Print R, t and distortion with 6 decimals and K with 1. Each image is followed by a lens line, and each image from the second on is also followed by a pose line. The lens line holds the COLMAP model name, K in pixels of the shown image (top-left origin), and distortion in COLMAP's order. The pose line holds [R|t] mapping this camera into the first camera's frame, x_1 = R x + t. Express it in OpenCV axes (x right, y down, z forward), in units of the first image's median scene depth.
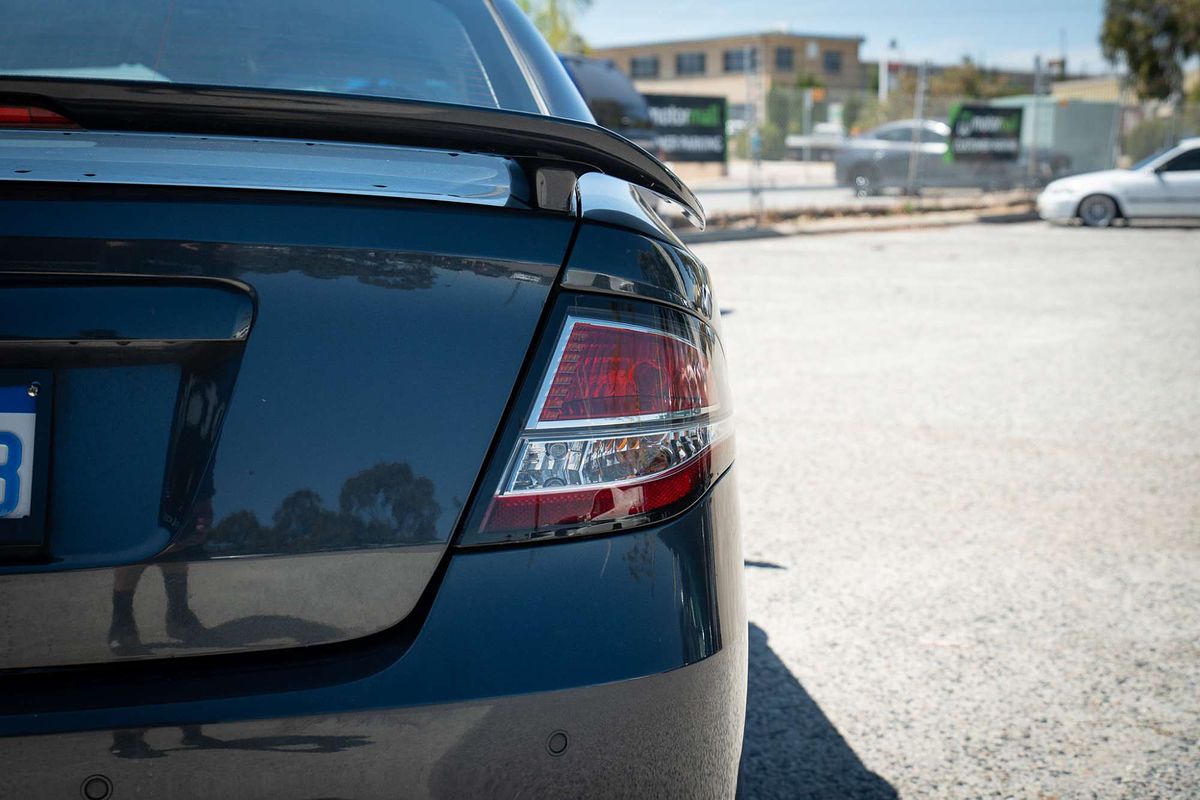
lens RADIAL K [[1610.5, 0, 600.0], [0, 1610.5, 400.0], [0, 0, 1]] dist [-0.004057, 0.267120]
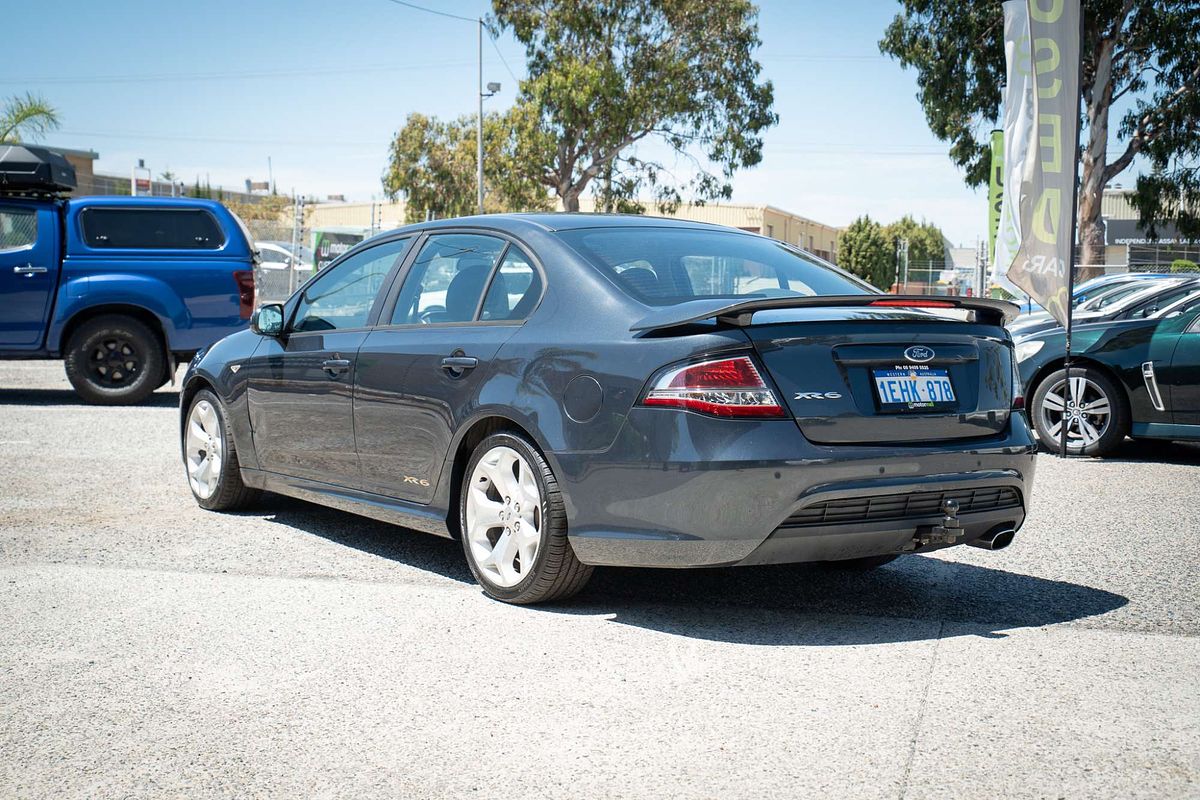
lens RADIAL K [[1556.1, 0, 570.0], [0, 1556.1, 403.6], [0, 0, 1]] dist [-0.006199, 0.356341]
pose [[0.882867, -0.019705, 0.469209, -0.177895], [0.048780, 0.997563, -0.049891, 0.013188], [-0.467082, 0.066935, 0.881677, -0.118266]]
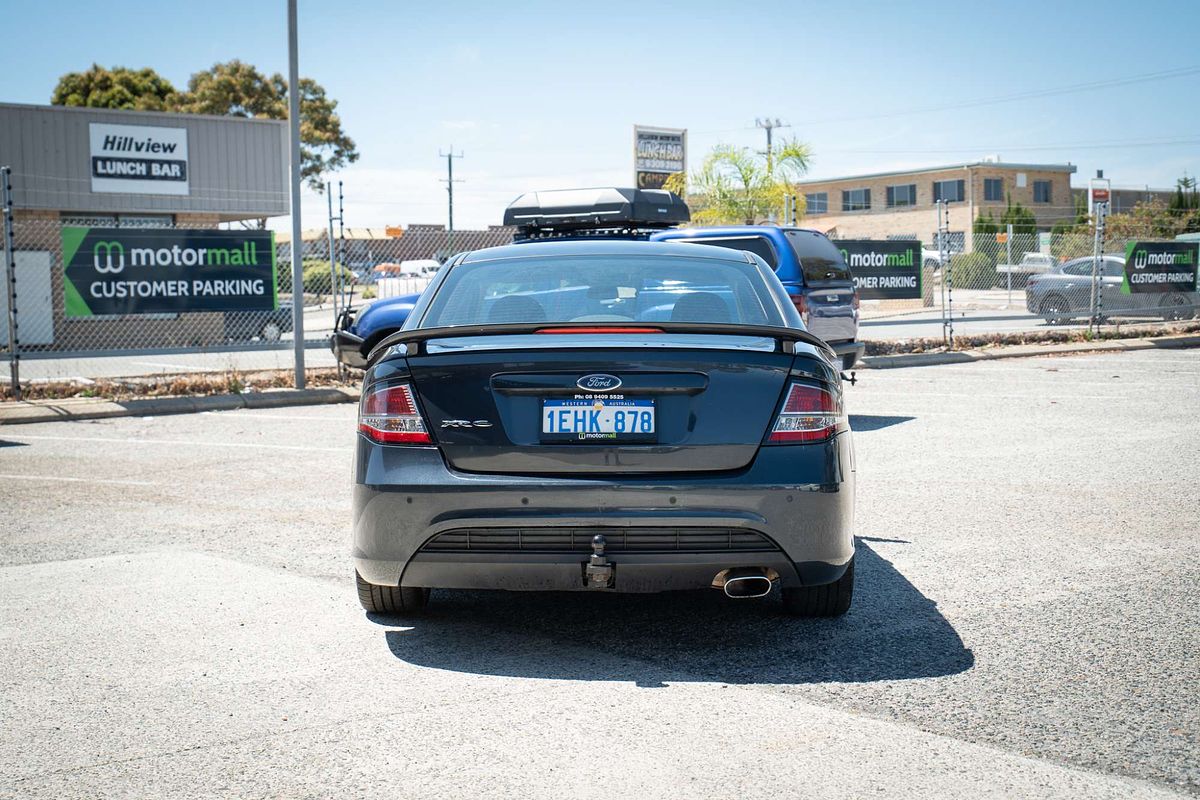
lens RADIAL K [[1610.5, 0, 600.0], [0, 1610.5, 400.0], [0, 0, 1]] dist [-0.004057, 0.267120]
pose [[0.991223, -0.004651, -0.132122, 0.001909], [-0.005693, 0.996952, -0.077807, 0.017068], [0.132081, 0.077876, 0.988175, -0.165110]]
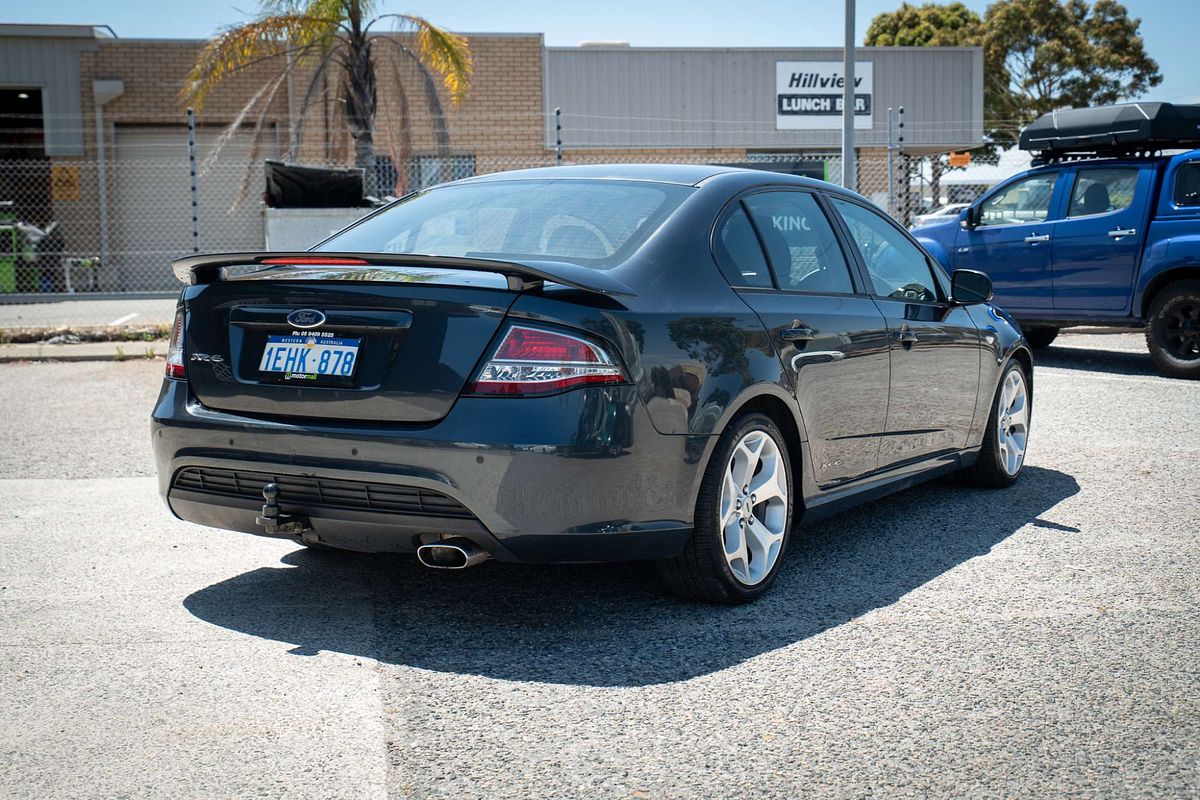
lens RADIAL K [[1610.5, 0, 600.0], [0, 1610.5, 400.0], [0, 0, 1]] dist [-0.004057, 0.267120]
pose [[0.786554, 0.050922, -0.615418, 0.128300], [-0.077033, 0.996901, -0.015967, 0.007987], [0.612698, 0.059966, 0.788039, -0.082136]]
